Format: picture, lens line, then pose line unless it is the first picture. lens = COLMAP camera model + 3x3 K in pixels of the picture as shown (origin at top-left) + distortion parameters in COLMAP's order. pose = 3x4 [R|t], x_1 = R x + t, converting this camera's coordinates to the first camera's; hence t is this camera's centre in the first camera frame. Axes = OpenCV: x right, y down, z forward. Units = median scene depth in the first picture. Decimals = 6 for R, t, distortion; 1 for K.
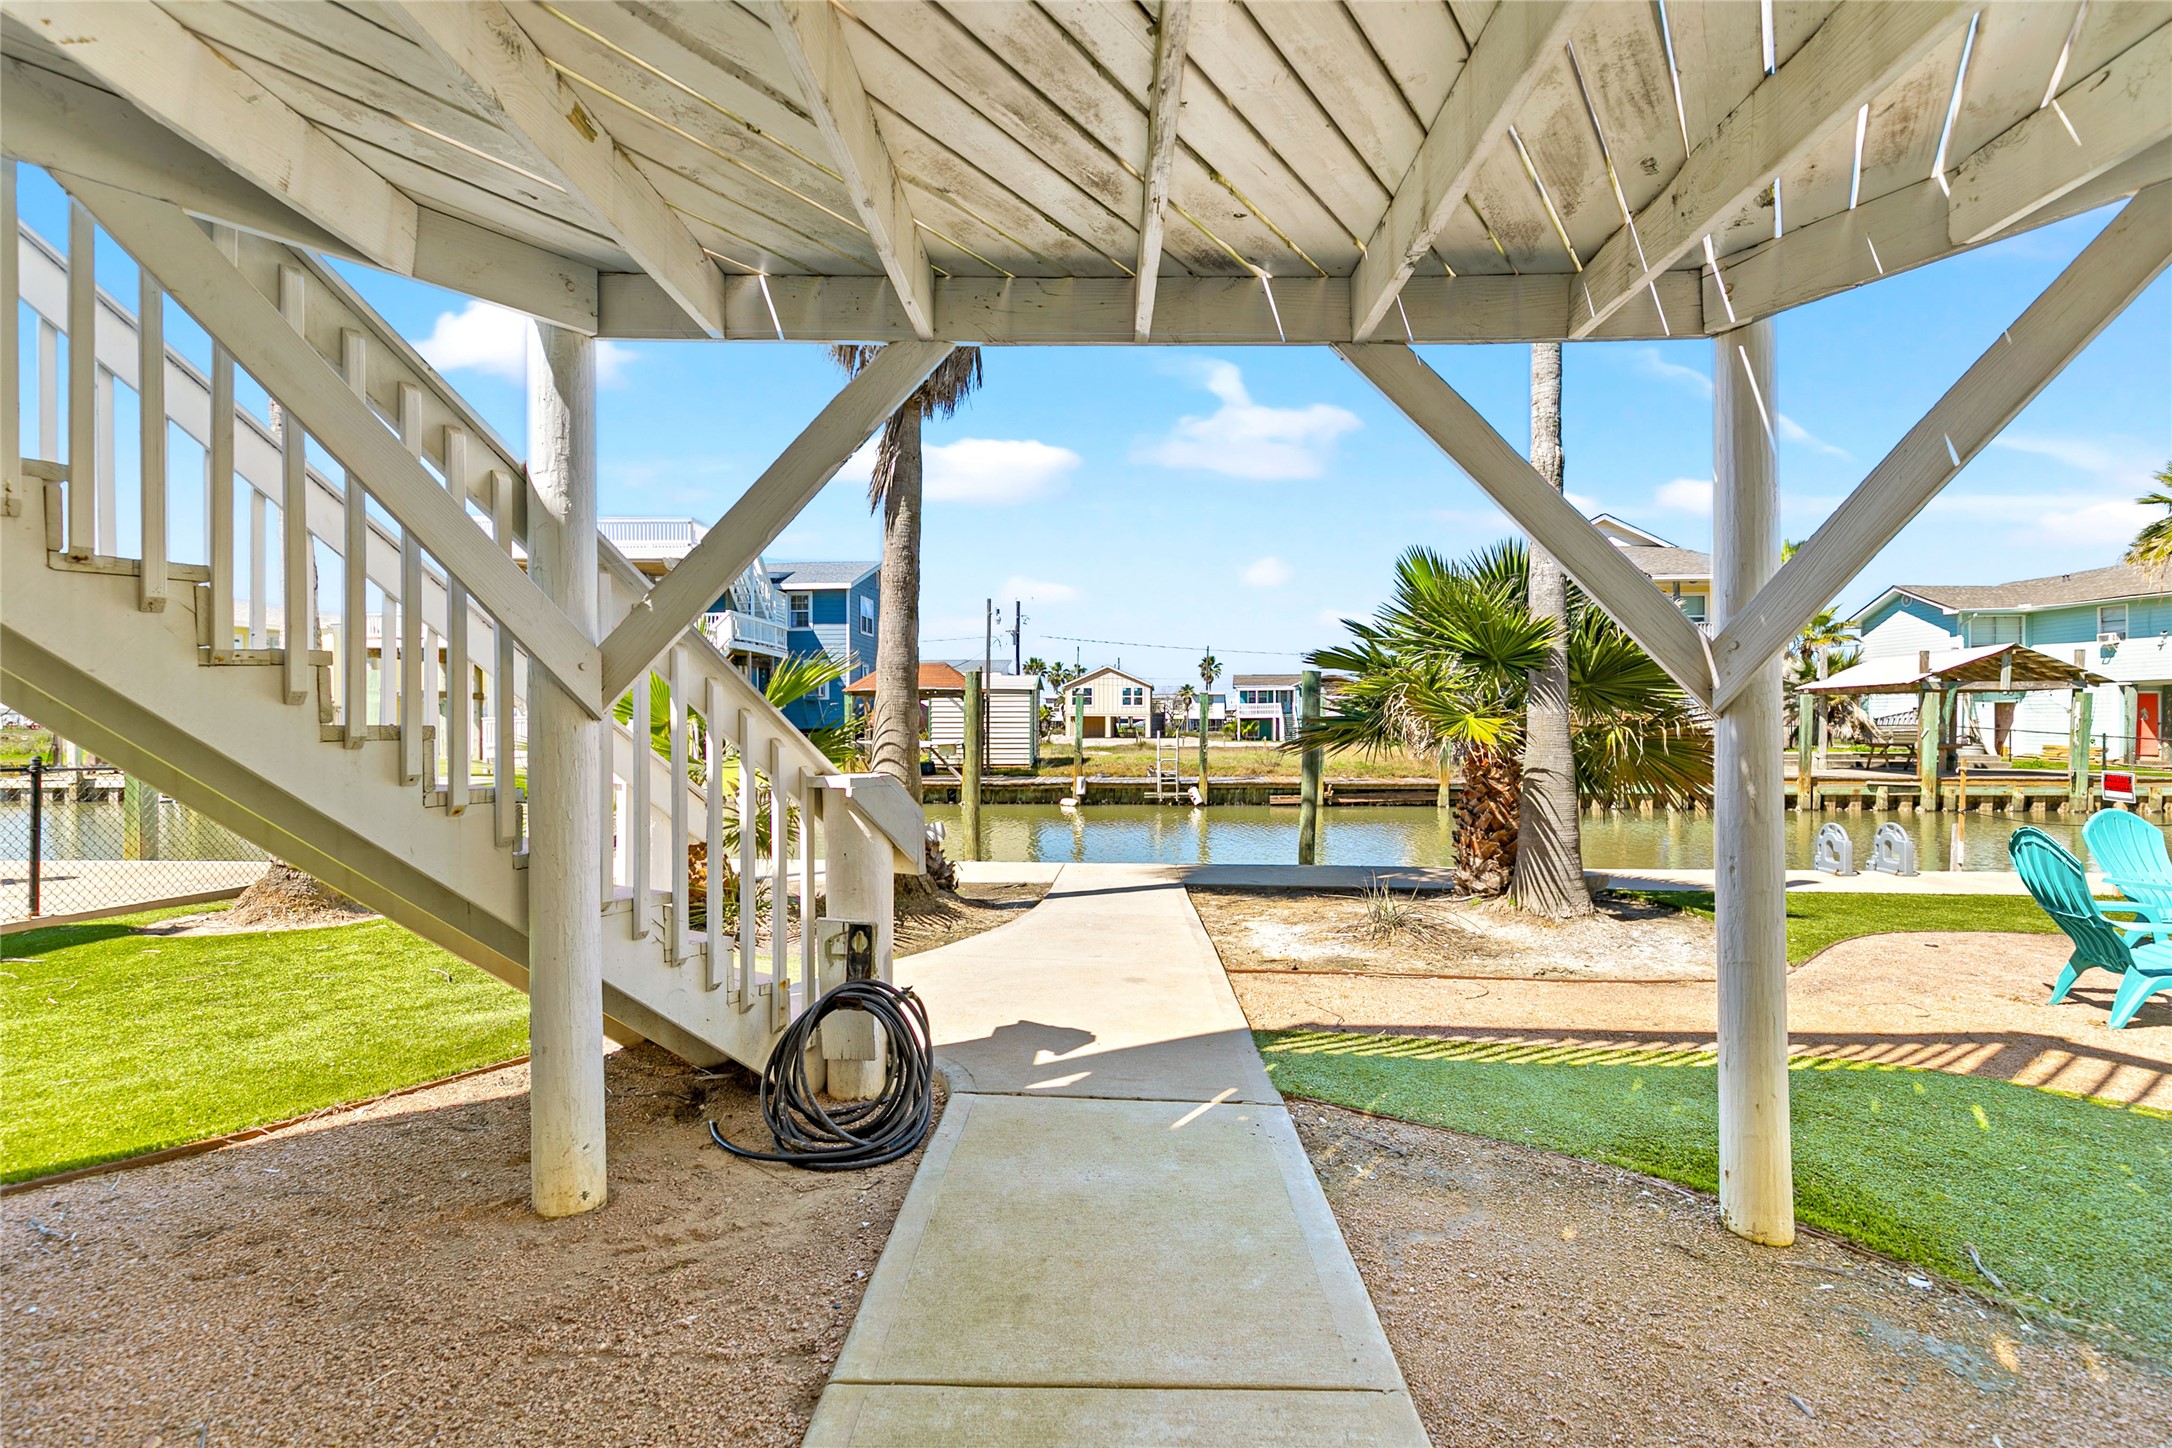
lens RADIAL K [[991.9, 0, 1095.0], [0, 991.9, 729.6], [0, 0, 1]] dist [-0.000195, 0.000409]
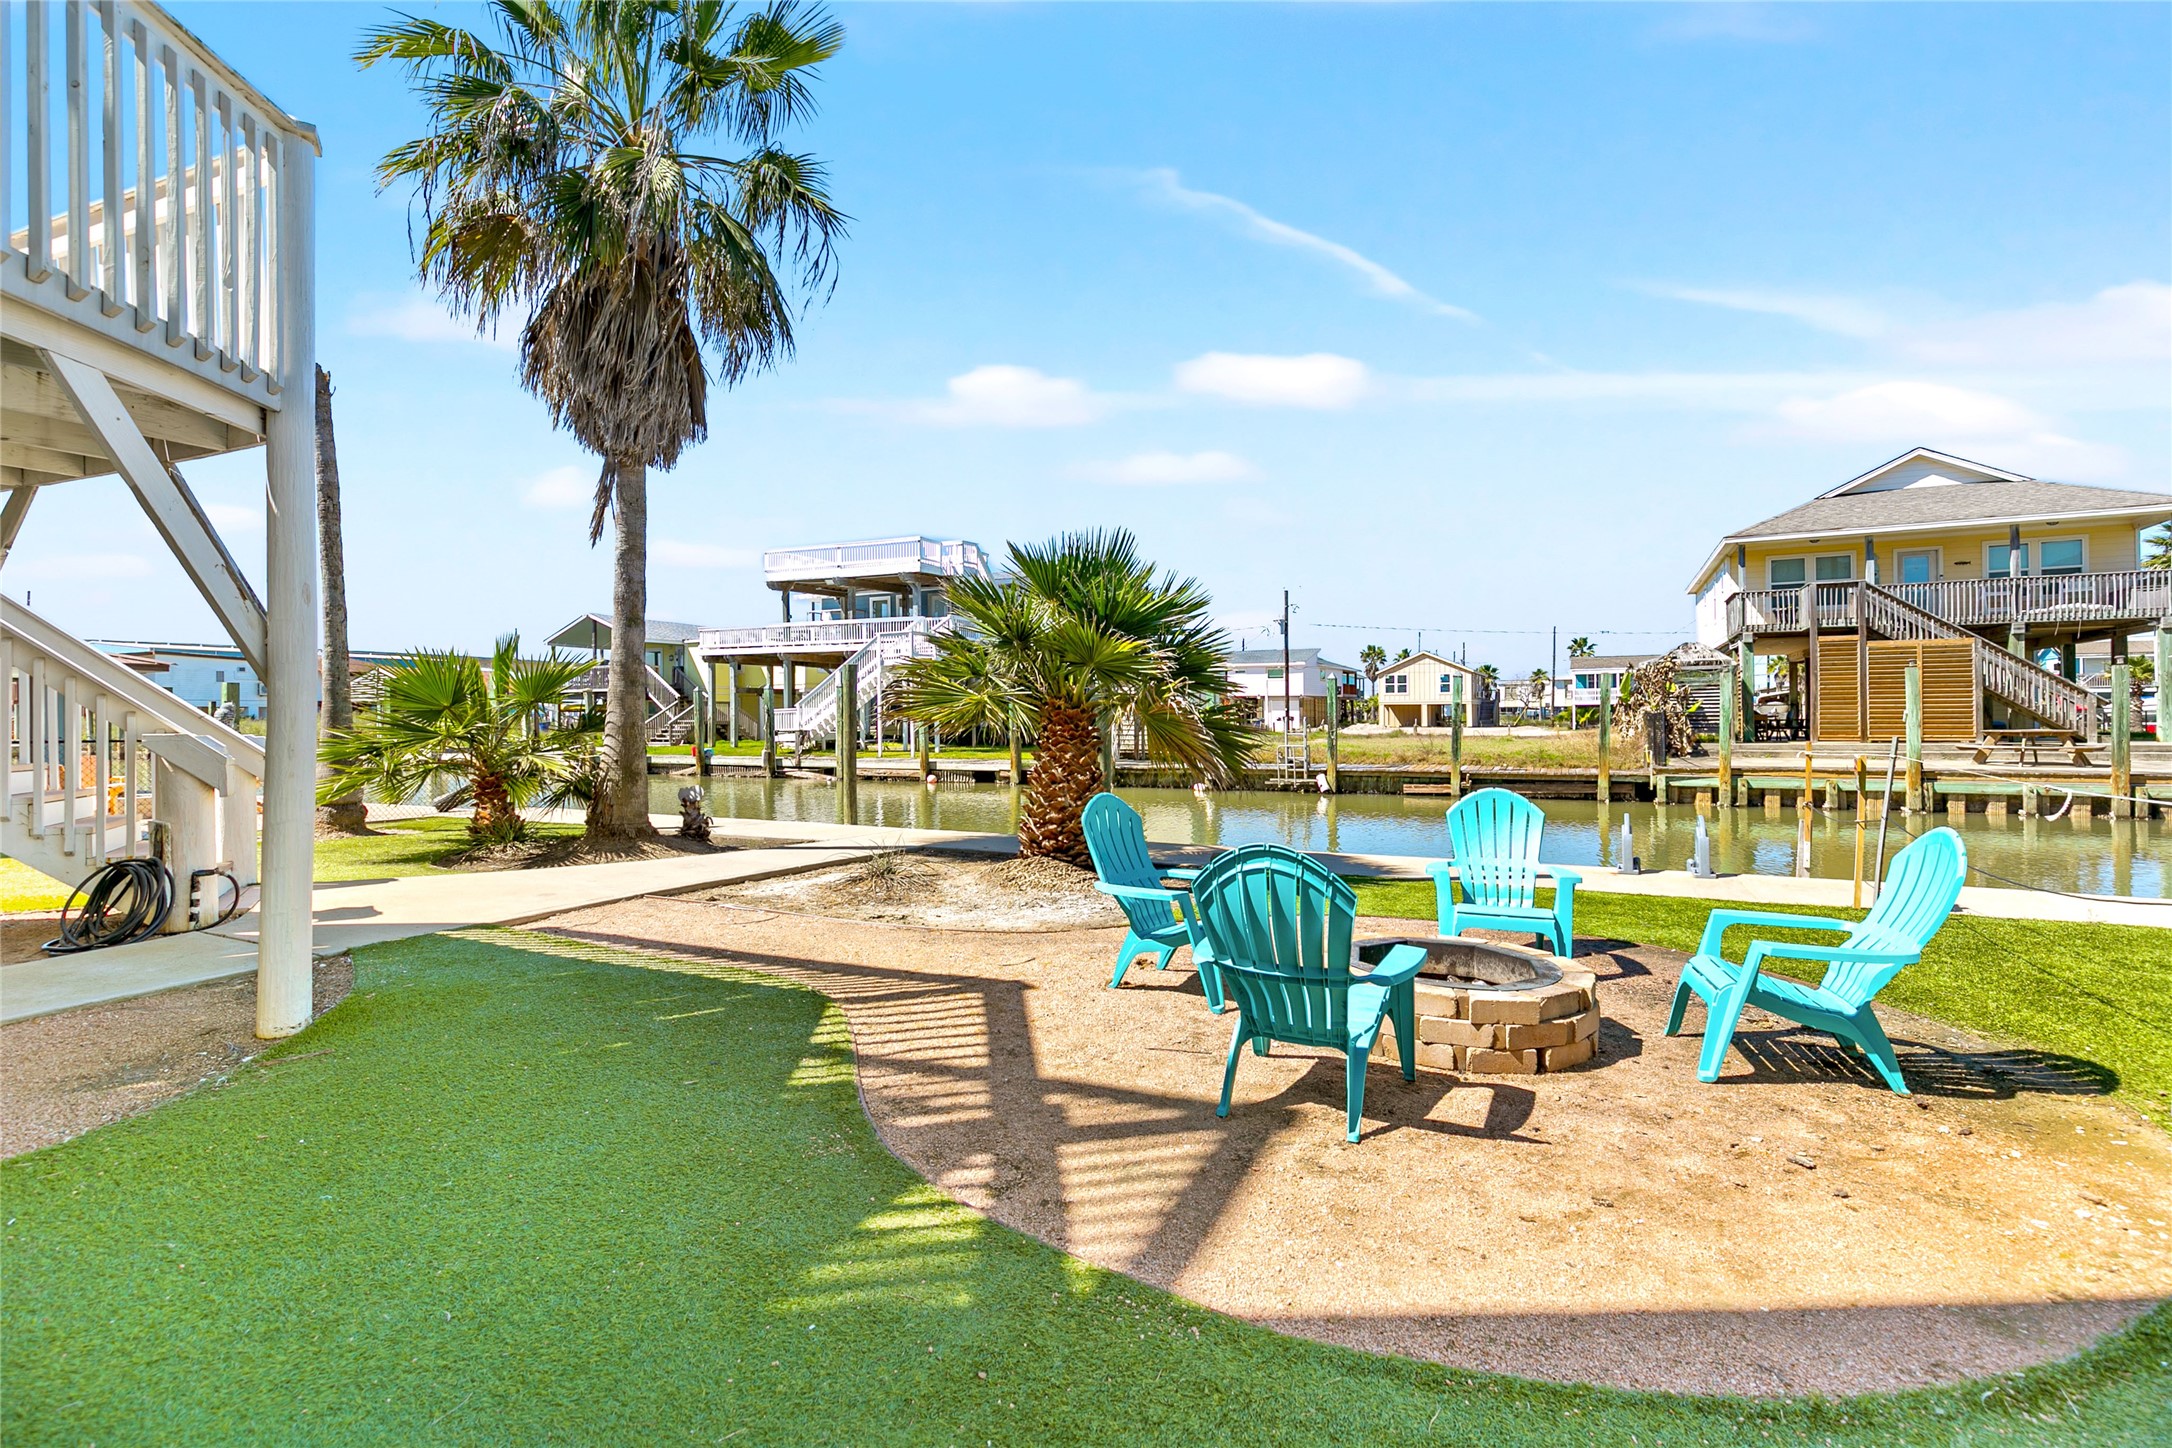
lens RADIAL K [[991.9, 0, 1086.8], [0, 991.9, 706.6], [0, 0, 1]] dist [-0.000195, 0.000409]
pose [[0.930275, -0.007854, -0.366779, 0.243042], [0.002940, 0.999898, -0.013953, 0.004062], [0.366851, 0.011902, 0.930203, 0.004222]]
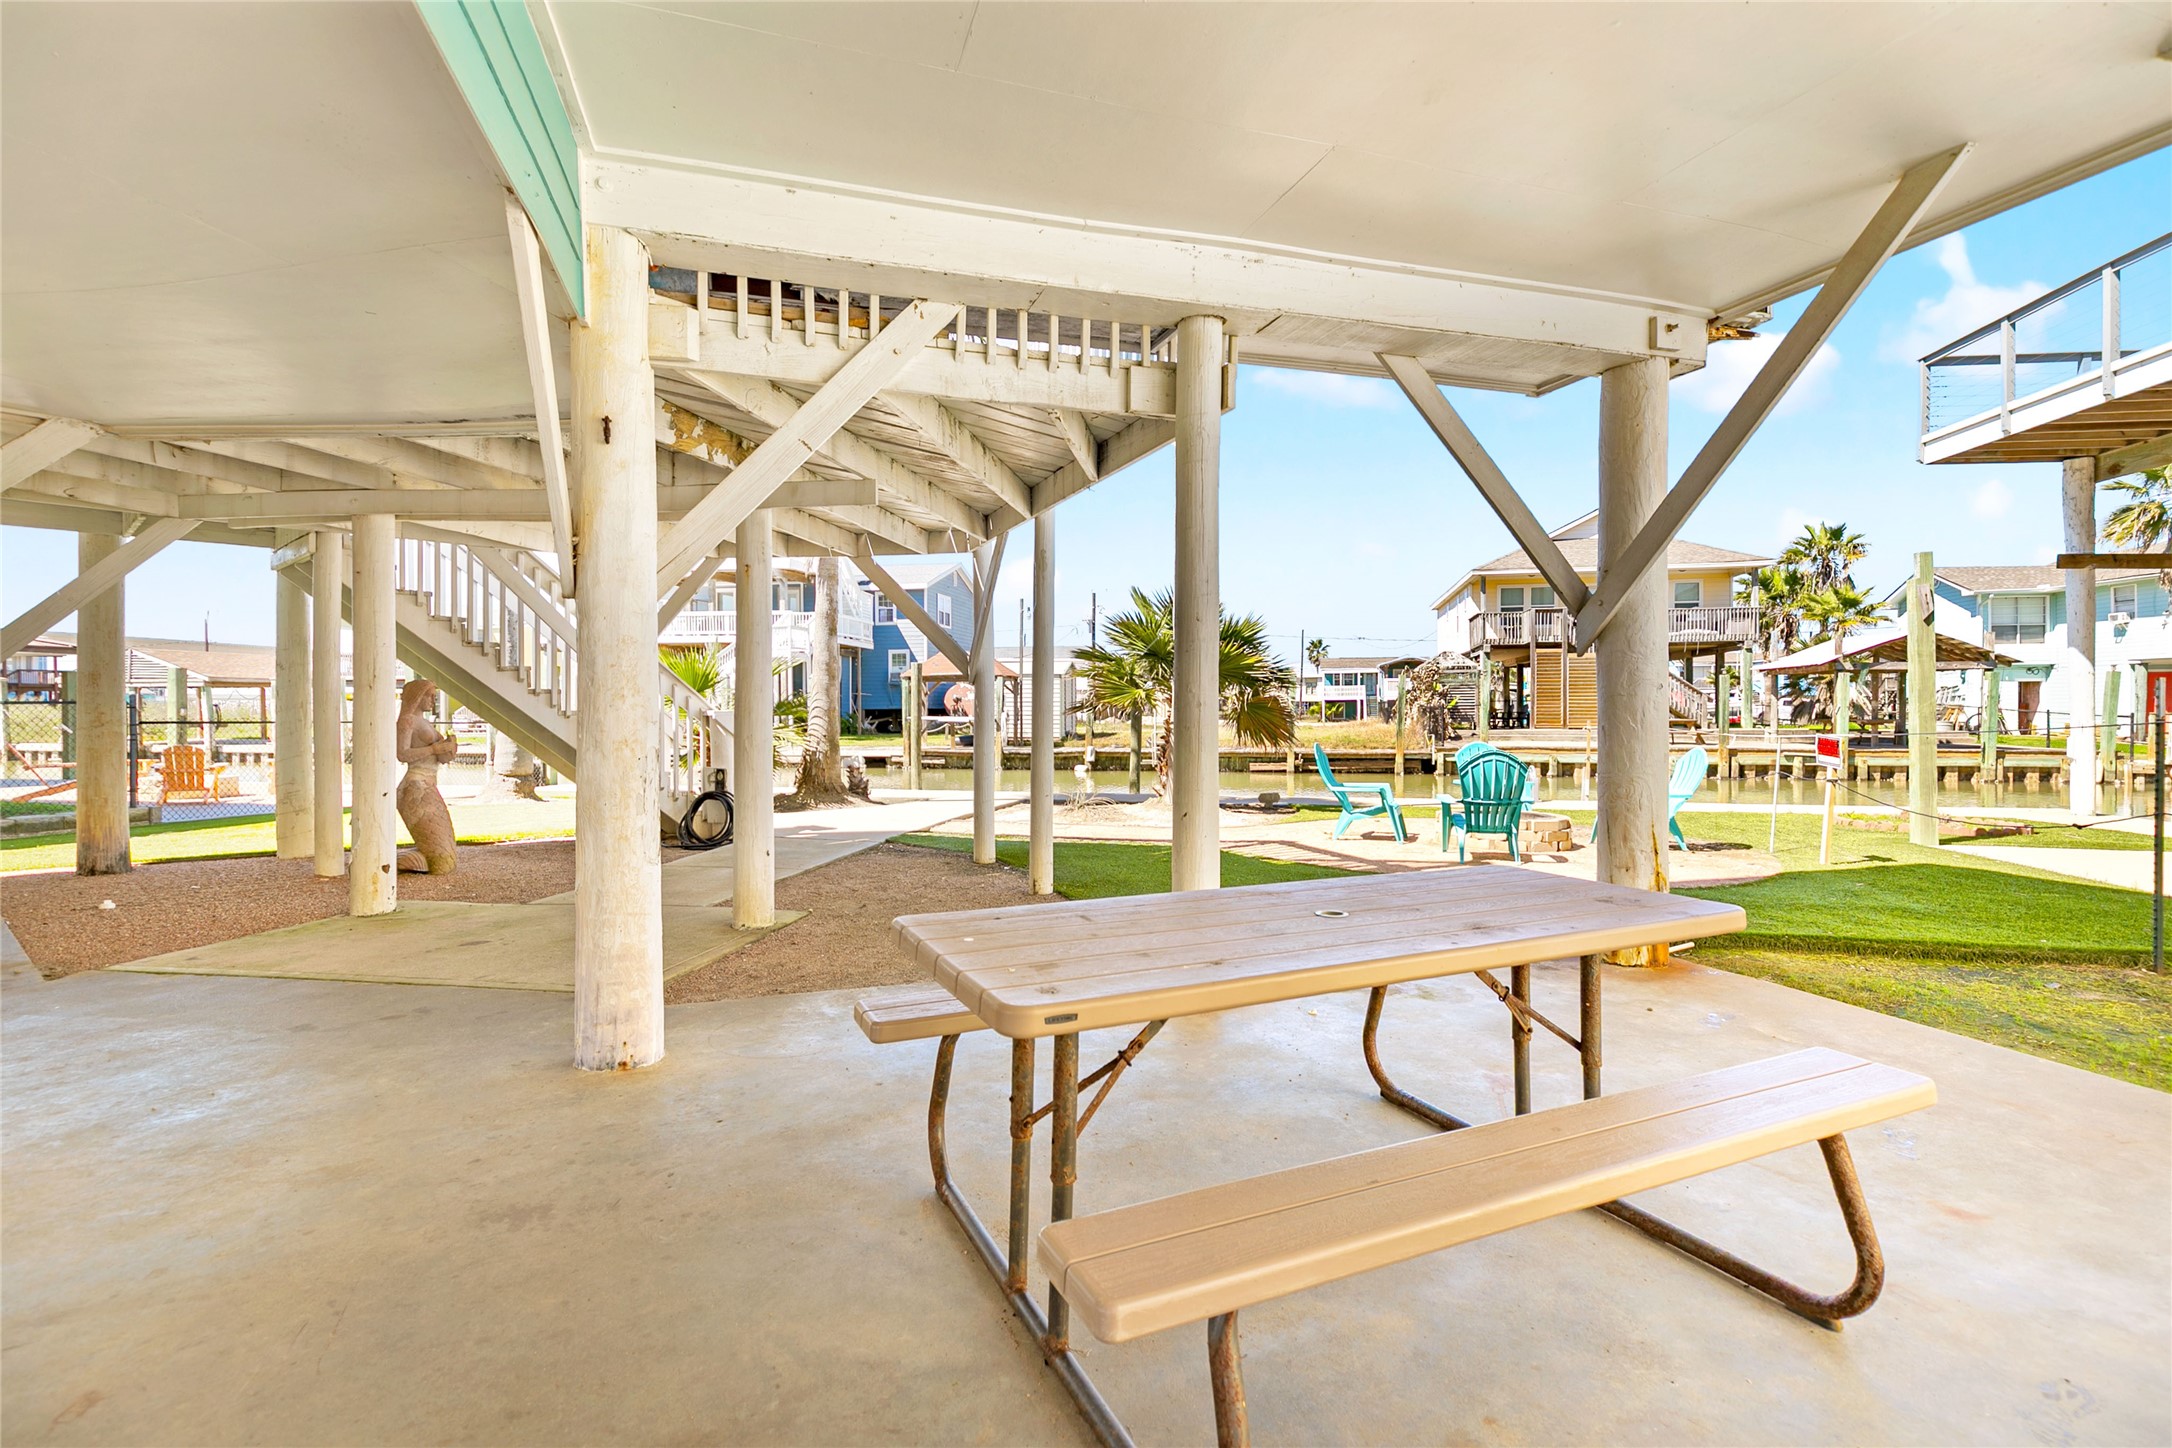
lens RADIAL K [[991.9, 0, 1092.2], [0, 991.9, 713.2], [0, 0, 1]] dist [-0.000195, 0.000409]
pose [[0.992051, -0.000442, -0.125838, 0.139108], [0.000420, 1.000000, -0.000206, 0.007280], [0.125838, 0.000152, 0.992051, -0.189415]]
